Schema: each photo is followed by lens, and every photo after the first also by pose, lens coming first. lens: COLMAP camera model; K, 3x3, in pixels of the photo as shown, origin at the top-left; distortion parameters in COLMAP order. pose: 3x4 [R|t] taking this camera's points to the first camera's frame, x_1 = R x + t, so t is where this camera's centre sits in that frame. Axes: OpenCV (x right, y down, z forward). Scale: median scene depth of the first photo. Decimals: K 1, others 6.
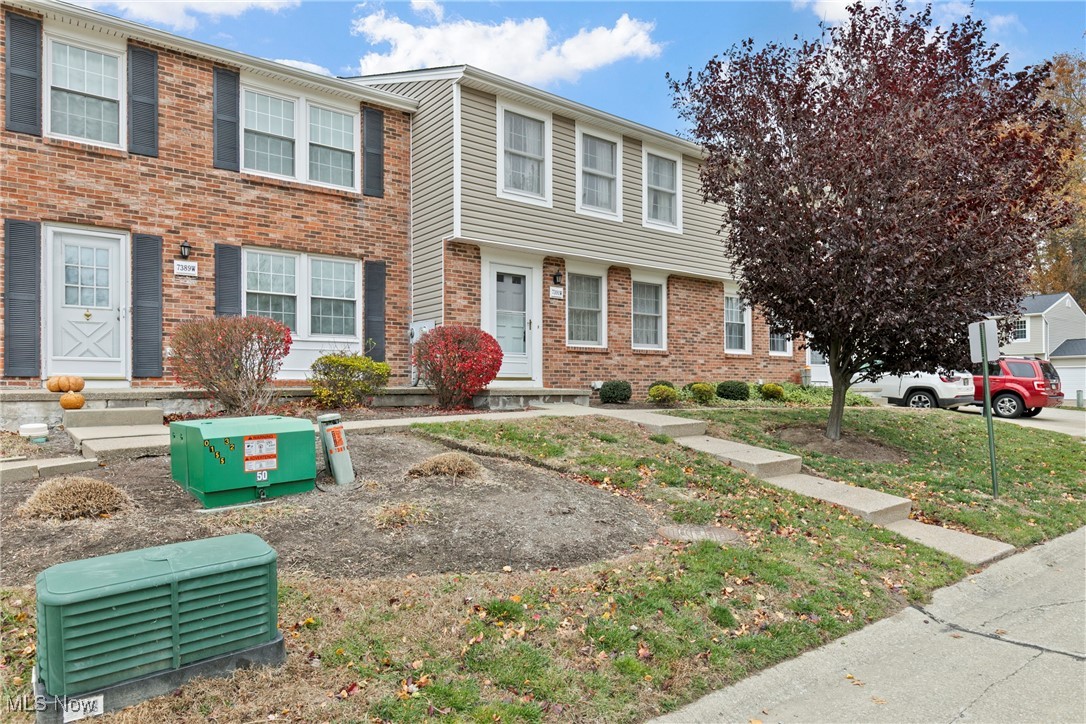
lens RADIAL K [[664.9, 0, 542.6], [0, 664.9, 370.5], [0, 0, 1]] dist [0.001123, -0.000077]
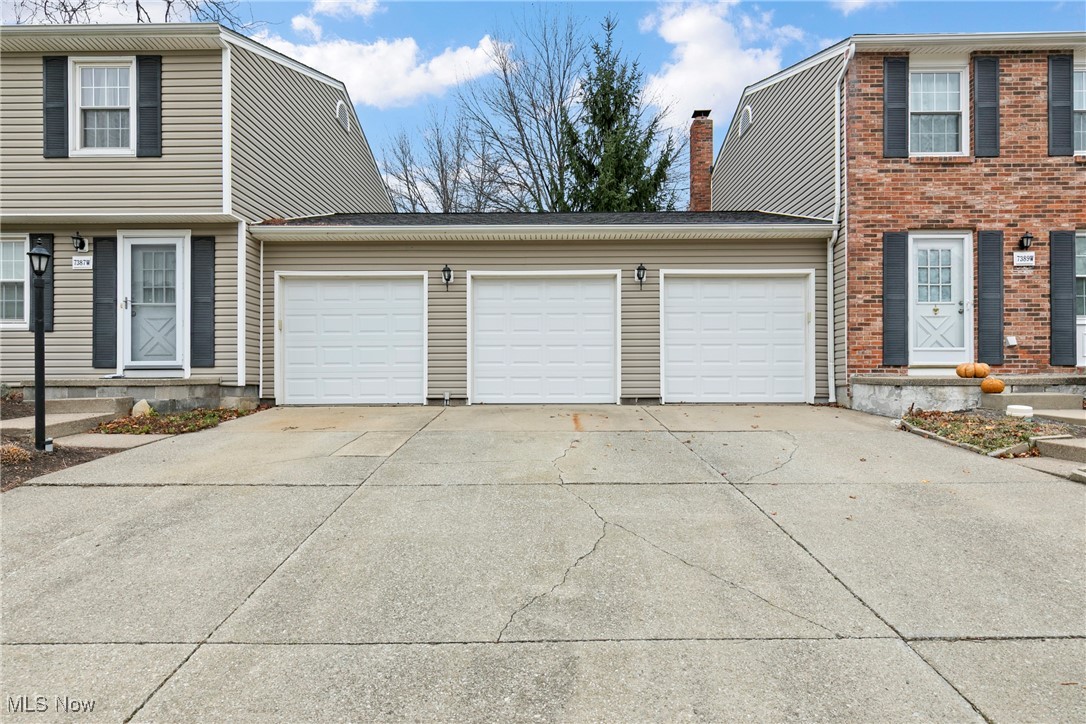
lens RADIAL K [[717.1, 0, 542.1], [0, 717.1, 364.1], [0, 0, 1]] dist [0.002996, 0.001019]
pose [[0.784597, -0.012039, -0.619889, -0.439319], [0.015948, 0.999873, 0.000767, -0.003585], [0.619801, -0.010488, 0.784689, -0.341810]]
